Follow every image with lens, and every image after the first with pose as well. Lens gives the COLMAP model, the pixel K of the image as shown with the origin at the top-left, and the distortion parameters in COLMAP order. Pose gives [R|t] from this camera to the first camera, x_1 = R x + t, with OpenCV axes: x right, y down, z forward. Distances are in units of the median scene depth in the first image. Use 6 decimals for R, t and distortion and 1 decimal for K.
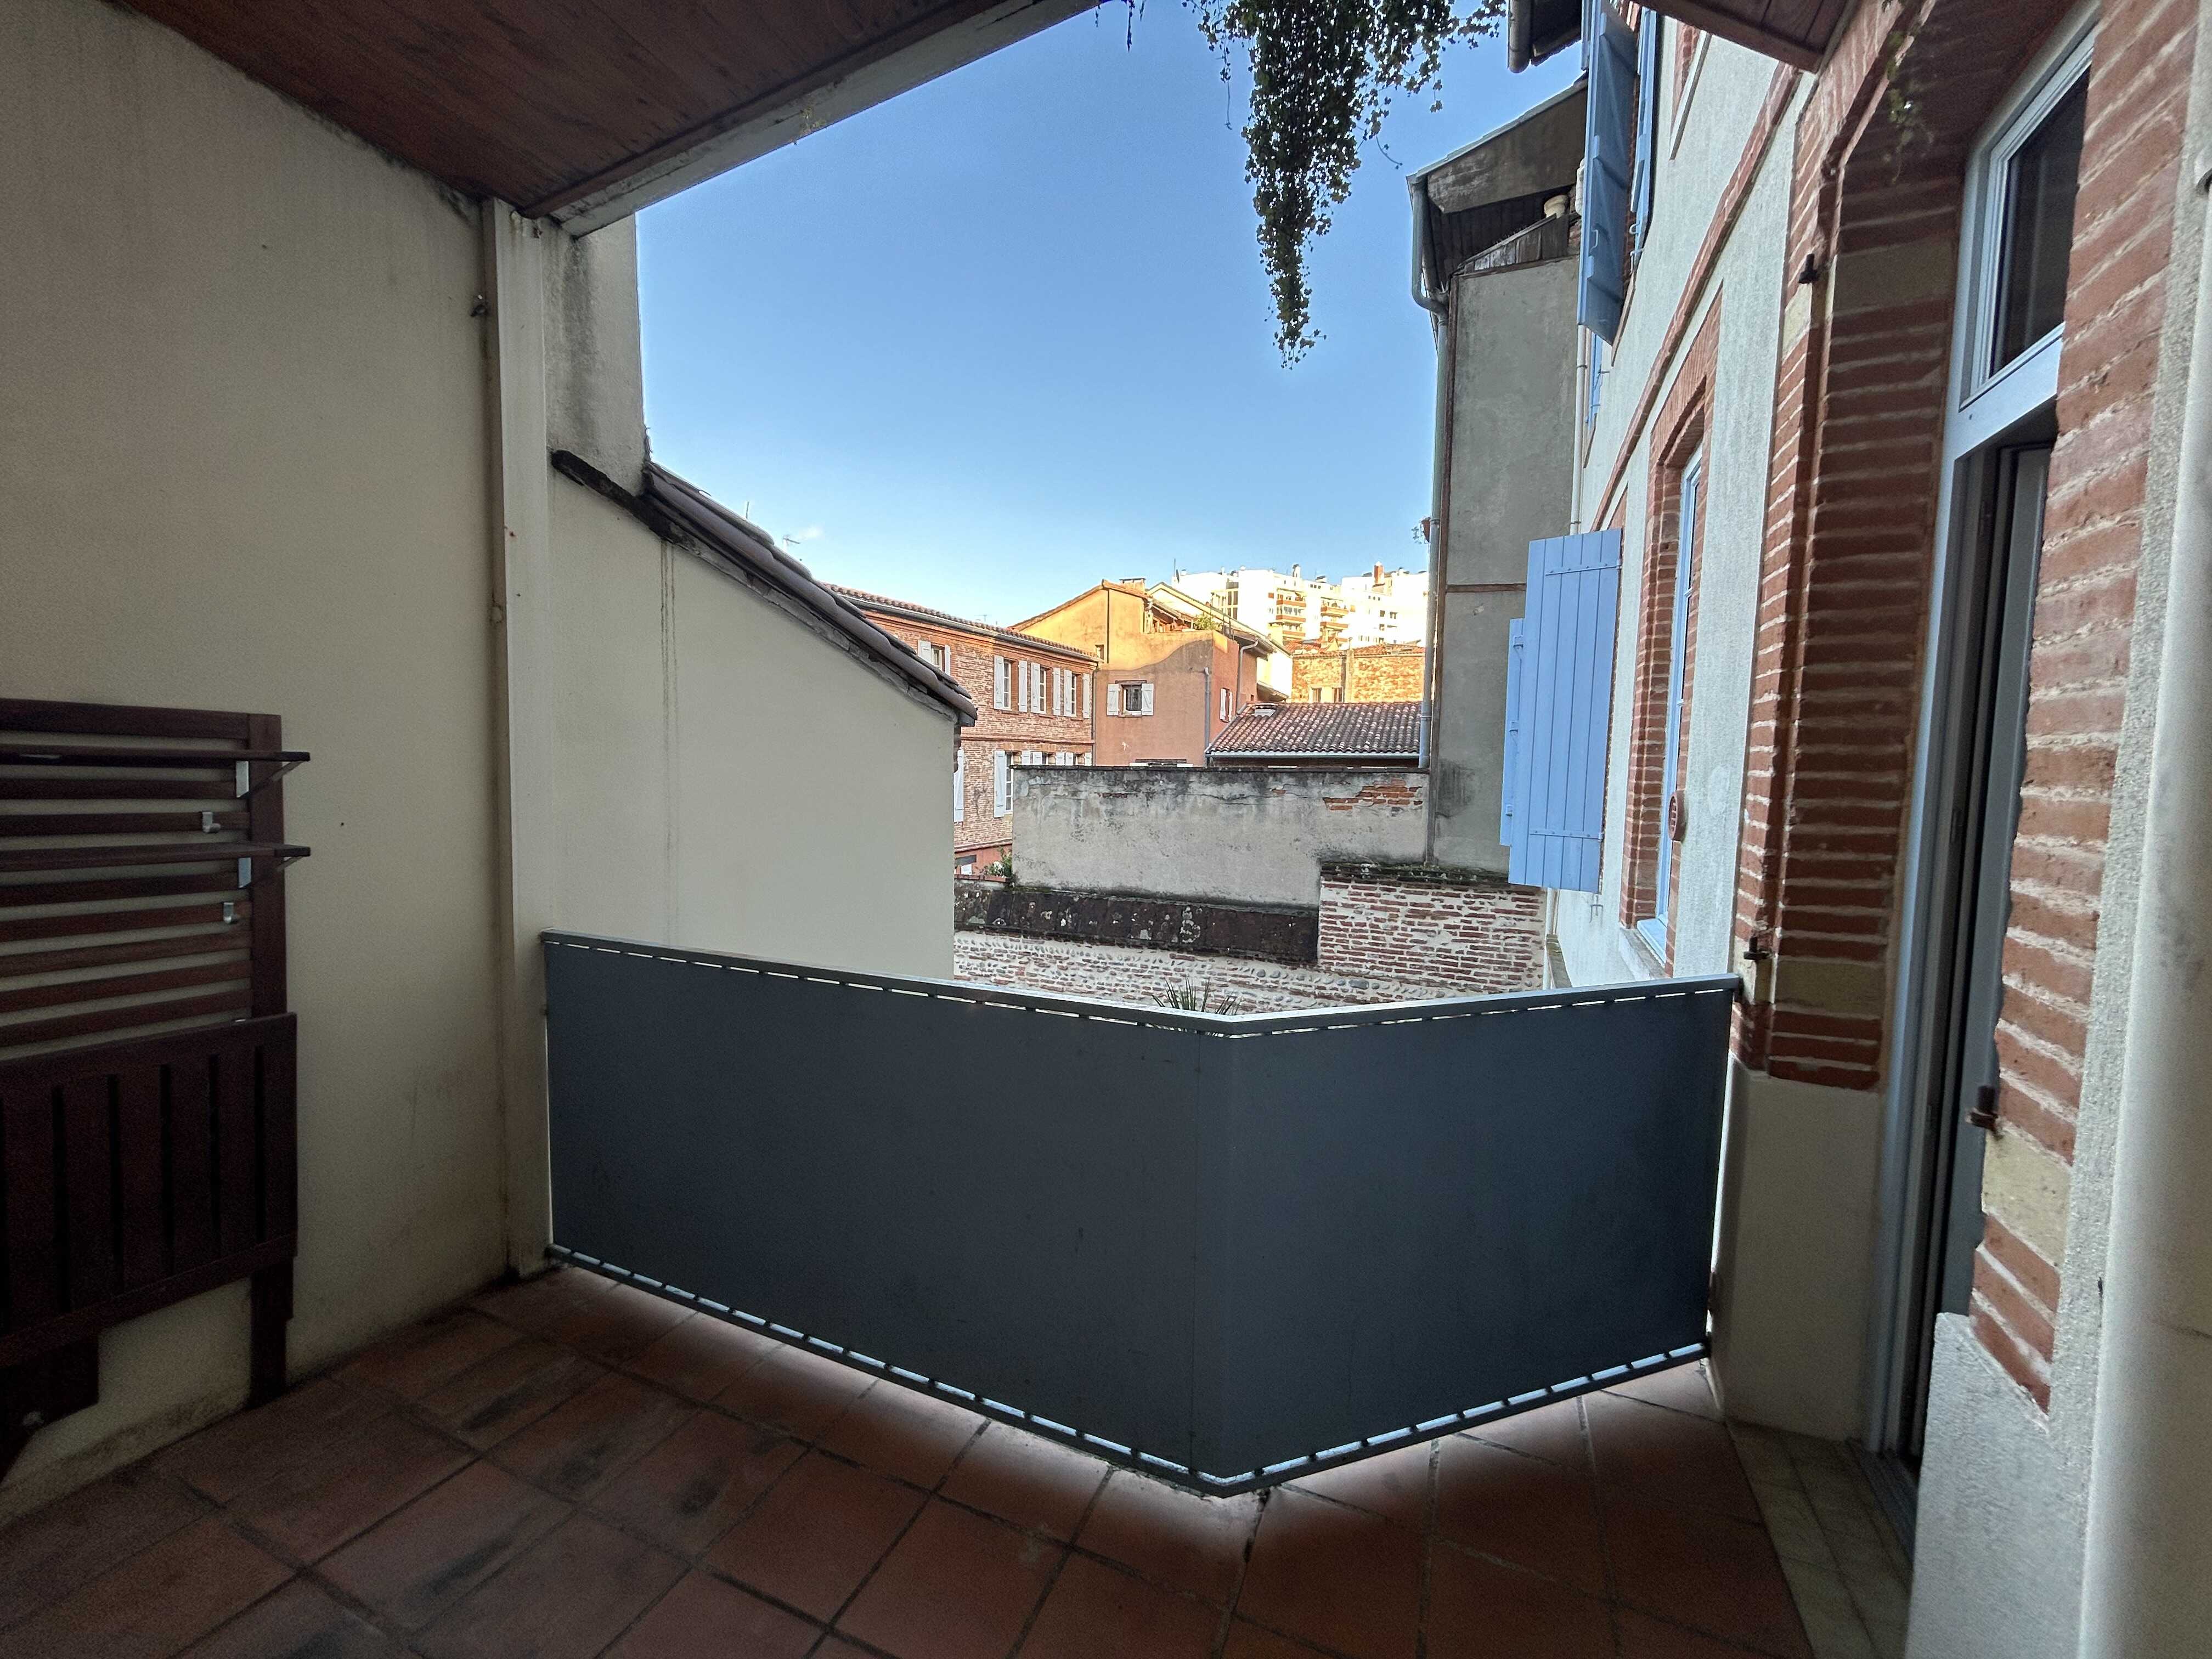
lens RADIAL K [[889.4, 0, 1107.3], [0, 889.4, 833.1], [0, 0, 1]] dist [-0.000916, 0.000652]
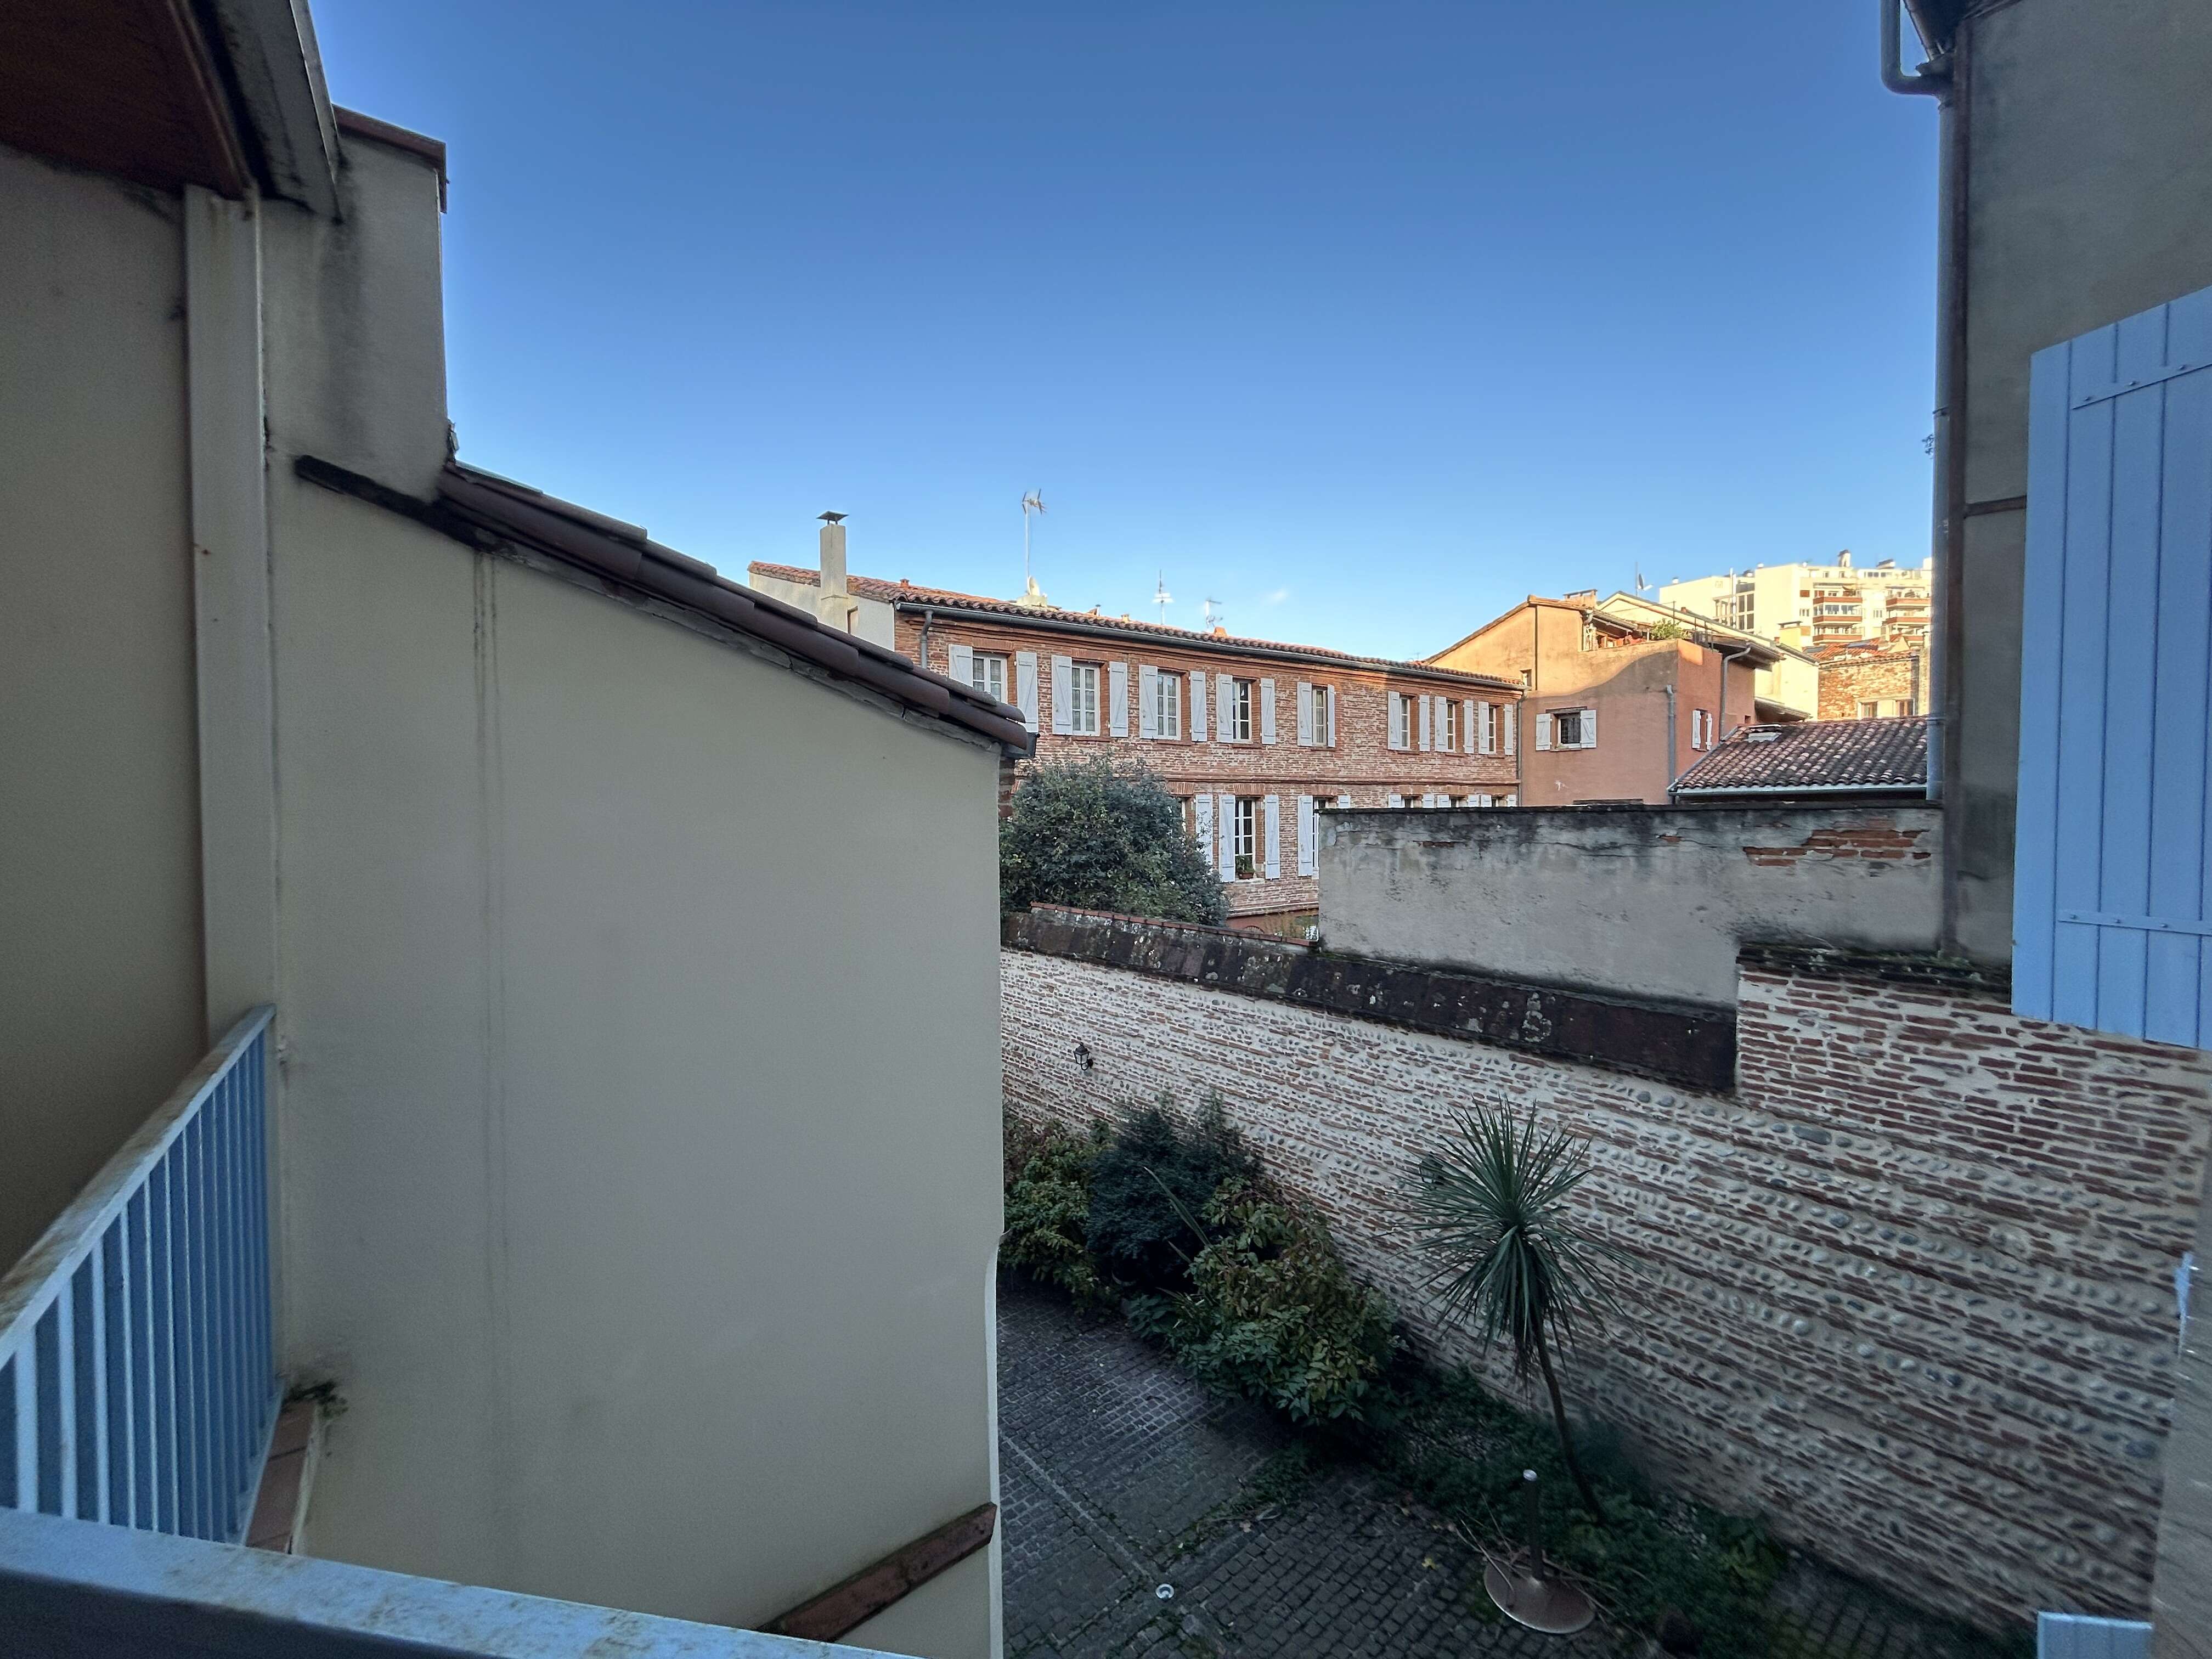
lens RADIAL K [[889.4, 0, 1107.0], [0, 889.4, 831.2], [0, 0, 1]] dist [-0.000916, 0.000652]
pose [[0.880797, -0.009400, -0.473401, 0.130863], [-0.017392, 0.998486, -0.052186, -0.007948], [0.473174, 0.054198, 0.879300, 0.165034]]
